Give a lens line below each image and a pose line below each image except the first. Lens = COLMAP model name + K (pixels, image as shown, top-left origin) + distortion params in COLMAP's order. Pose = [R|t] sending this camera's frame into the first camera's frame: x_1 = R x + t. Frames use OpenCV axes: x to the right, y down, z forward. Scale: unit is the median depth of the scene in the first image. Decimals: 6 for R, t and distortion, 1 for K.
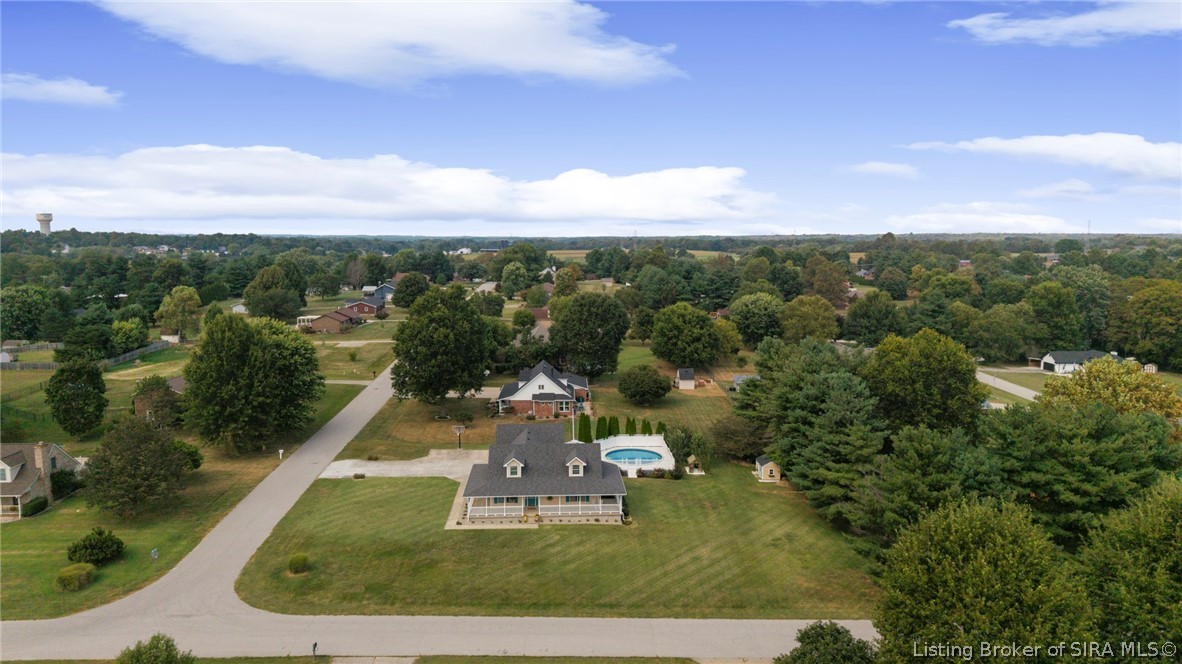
lens RADIAL K [[804.7, 0, 583.4], [0, 804.7, 330.9], [0, 0, 1]] dist [0.025950, -0.032028]
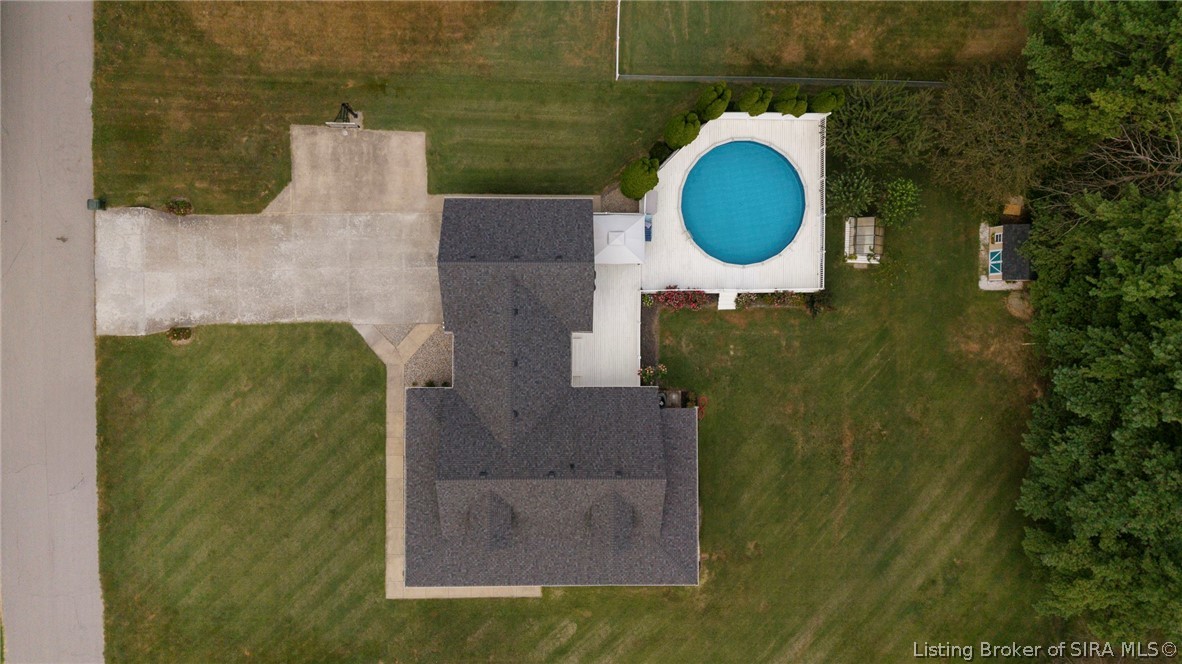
lens RADIAL K [[804.7, 0, 571.6], [0, 804.7, 304.1], [0, 0, 1]] dist [0.025950, -0.032028]
pose [[0.998979, 0.043954, 0.010443, -0.047732], [-0.015326, 0.112268, 0.993560, -0.371076], [0.042499, -0.992705, 0.112827, 1.120690]]
